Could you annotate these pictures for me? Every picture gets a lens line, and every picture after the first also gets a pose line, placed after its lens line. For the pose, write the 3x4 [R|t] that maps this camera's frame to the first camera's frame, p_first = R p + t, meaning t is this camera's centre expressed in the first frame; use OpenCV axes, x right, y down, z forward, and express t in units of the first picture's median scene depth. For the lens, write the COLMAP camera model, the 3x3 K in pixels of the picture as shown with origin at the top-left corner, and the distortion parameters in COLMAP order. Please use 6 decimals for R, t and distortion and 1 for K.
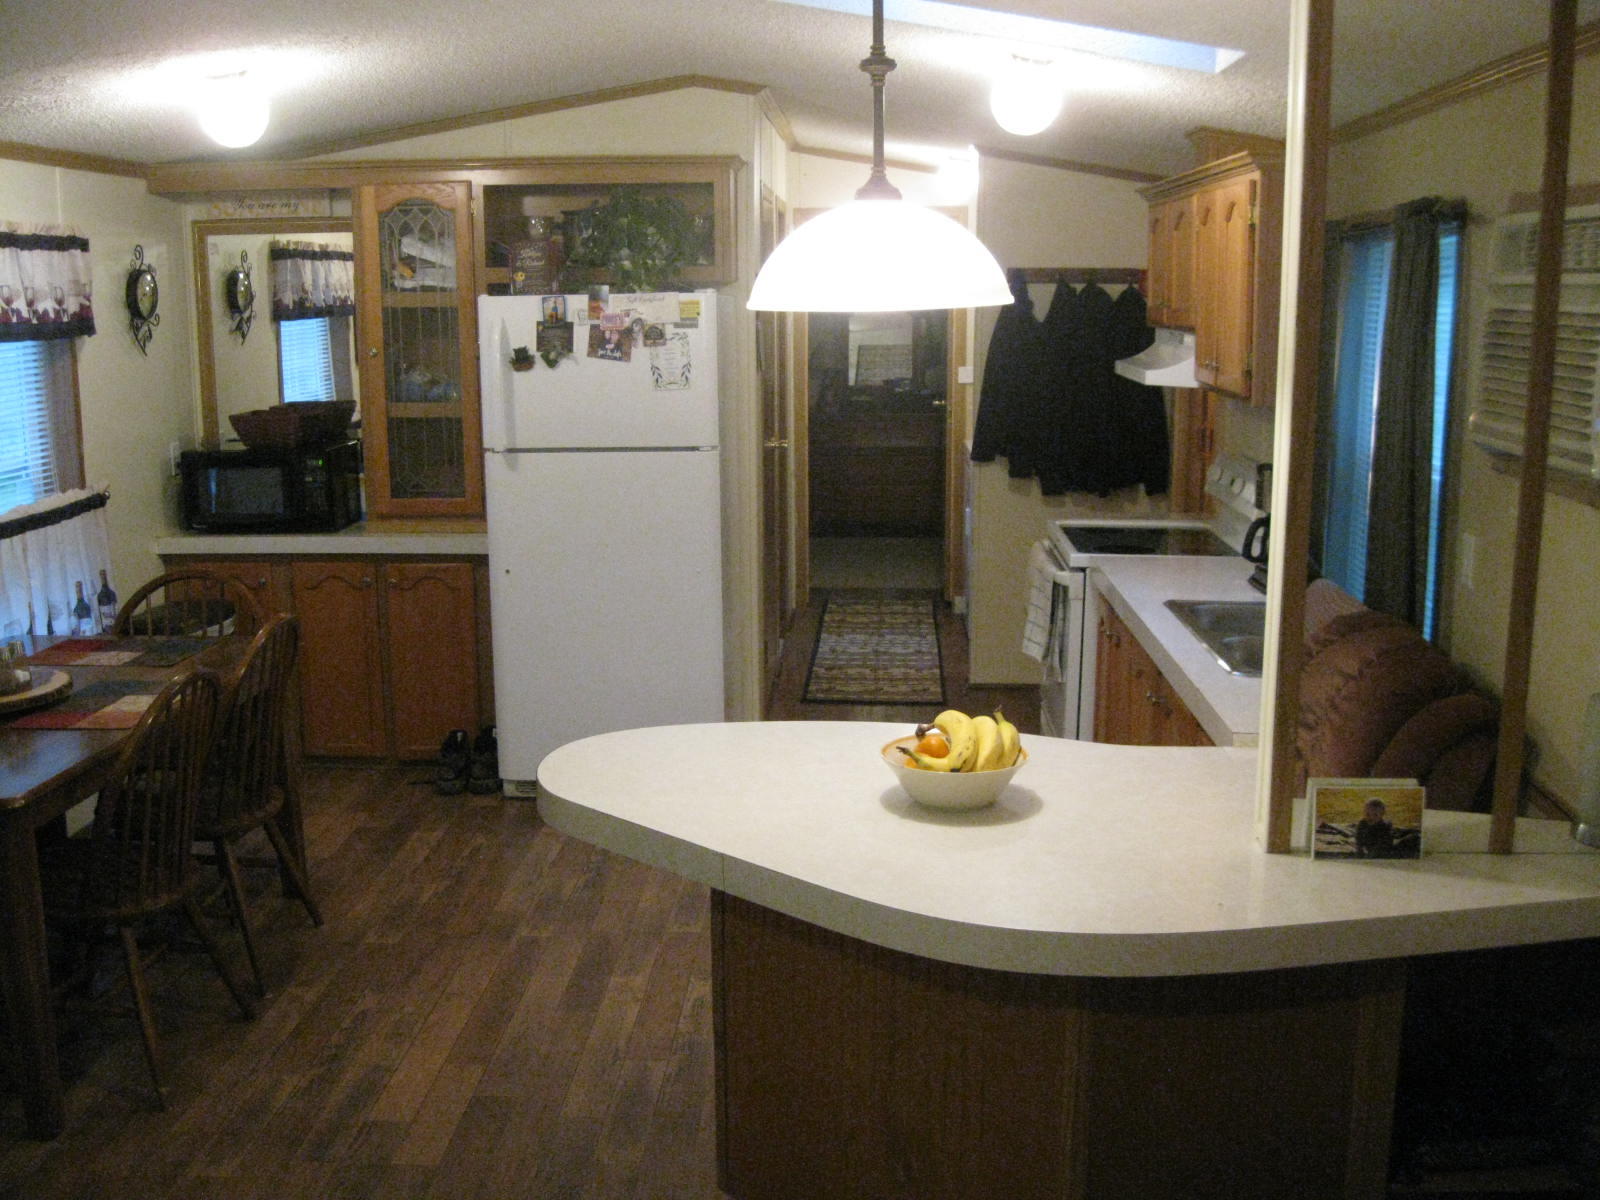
lens RADIAL K [[1625.2, 0, 800.0], [0, 1625.2, 600.0], [0, 0, 1]] dist [-0.127554, 0.055433]
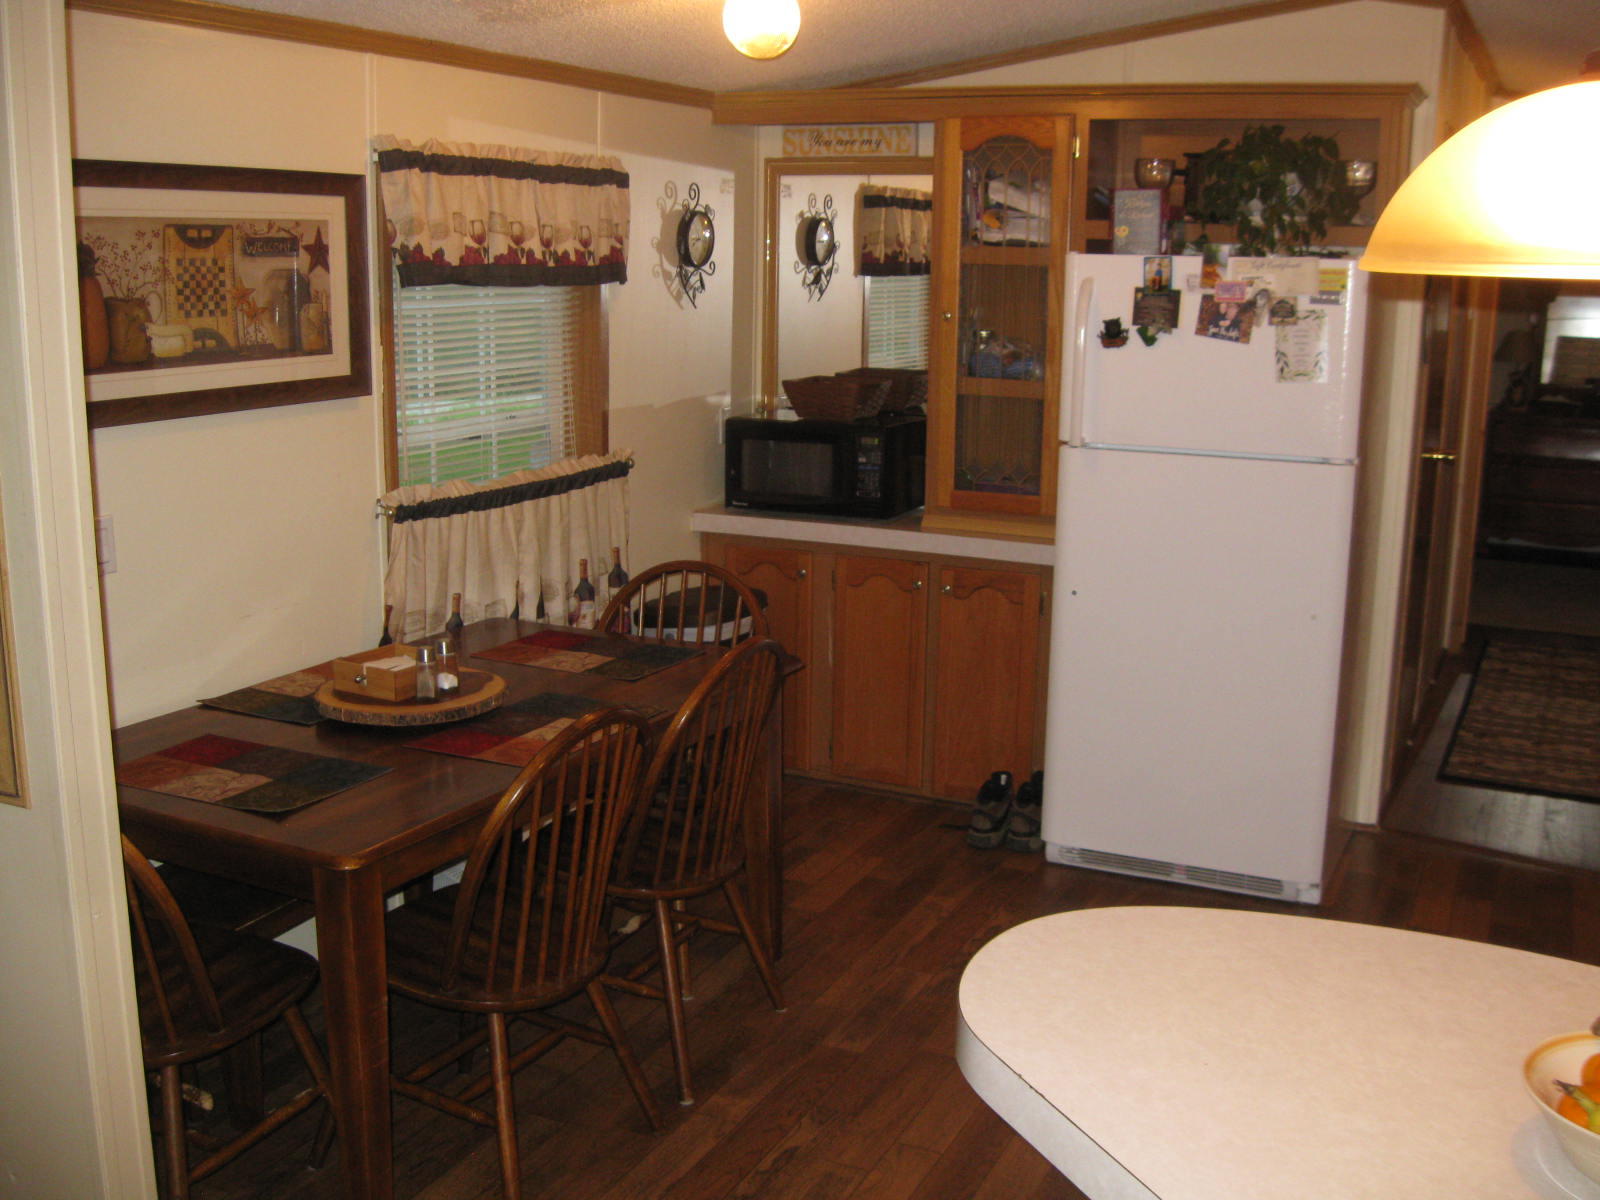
lens RADIAL K [[1625.2, 0, 800.0], [0, 1625.2, 600.0], [0, 0, 1]] dist [-0.127554, 0.055433]
pose [[0.917712, 0.100531, -0.384315, 0.006590], [-0.093108, 0.994933, 0.037926, -0.032335], [0.386181, 0.000978, 0.922423, 0.194955]]
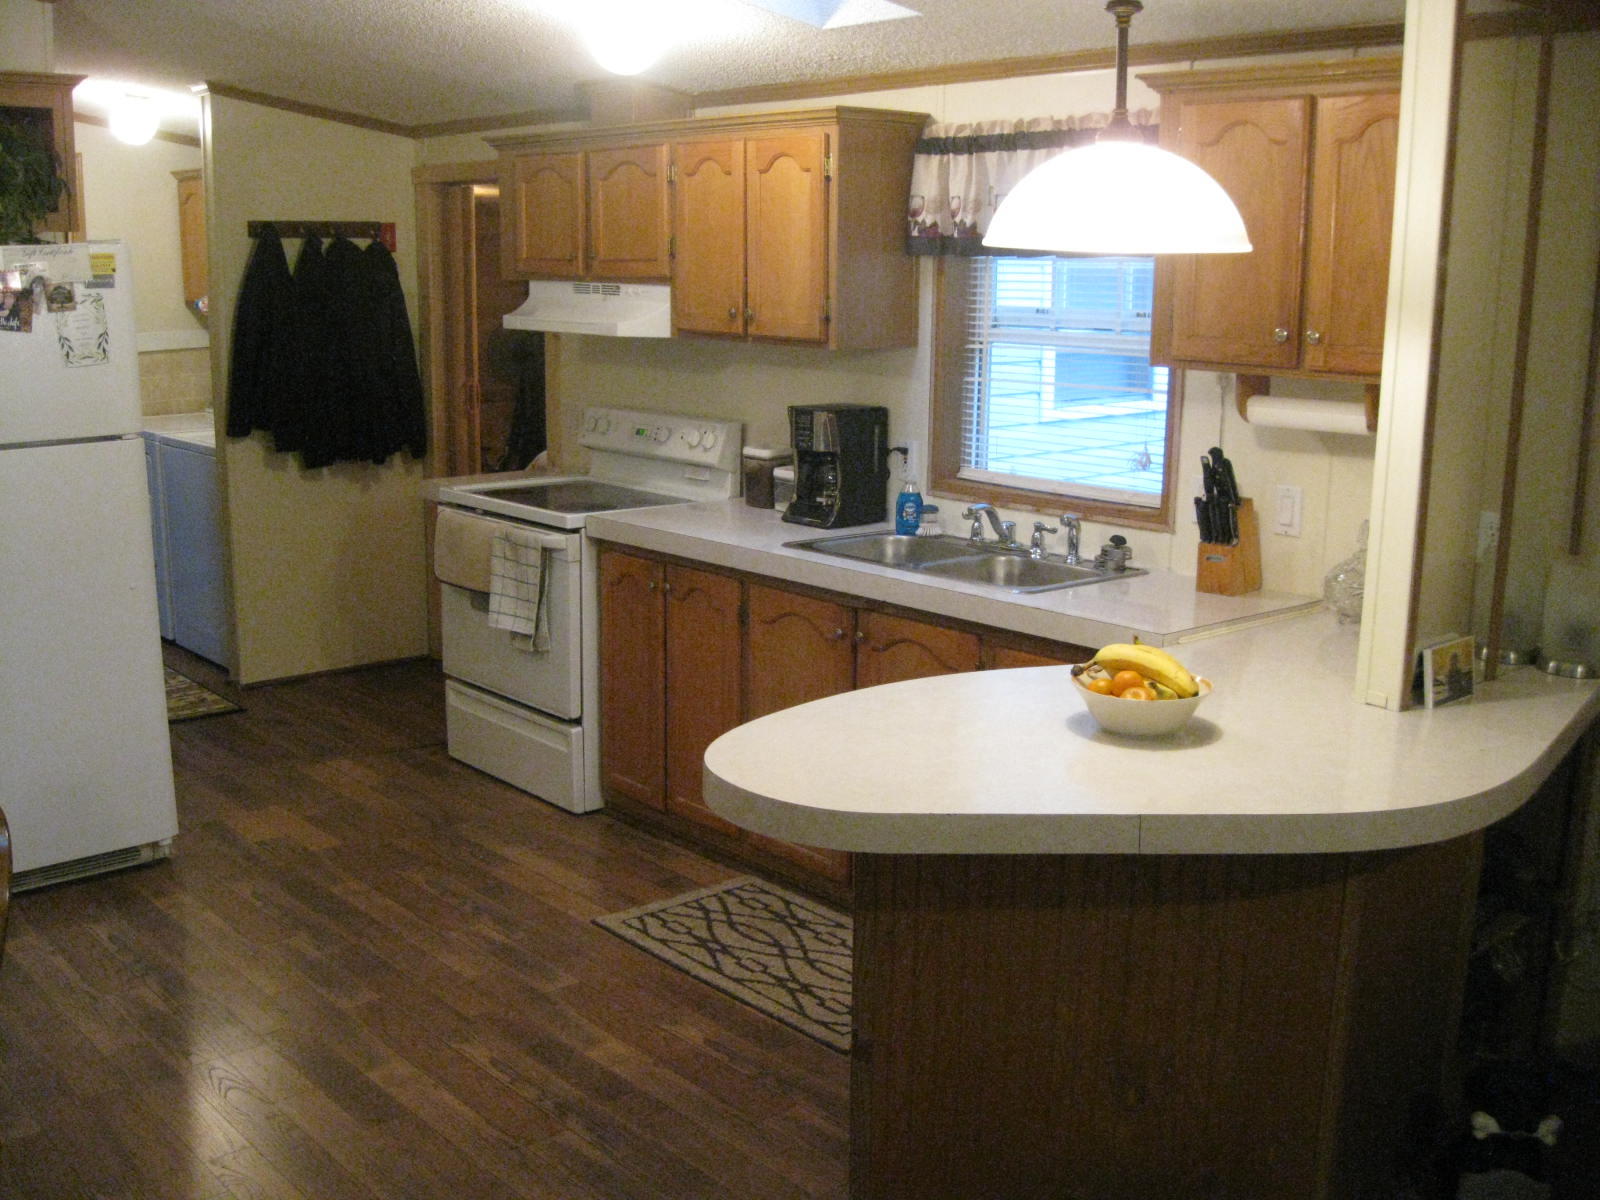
lens RADIAL K [[1625.2, 0, 800.0], [0, 1625.2, 600.0], [0, 0, 1]] dist [-0.127554, 0.055433]
pose [[0.720196, -0.134346, 0.680638, -0.367933], [0.118791, 0.990463, 0.069804, -0.027475], [-0.683524, 0.030581, 0.729287, 0.190557]]
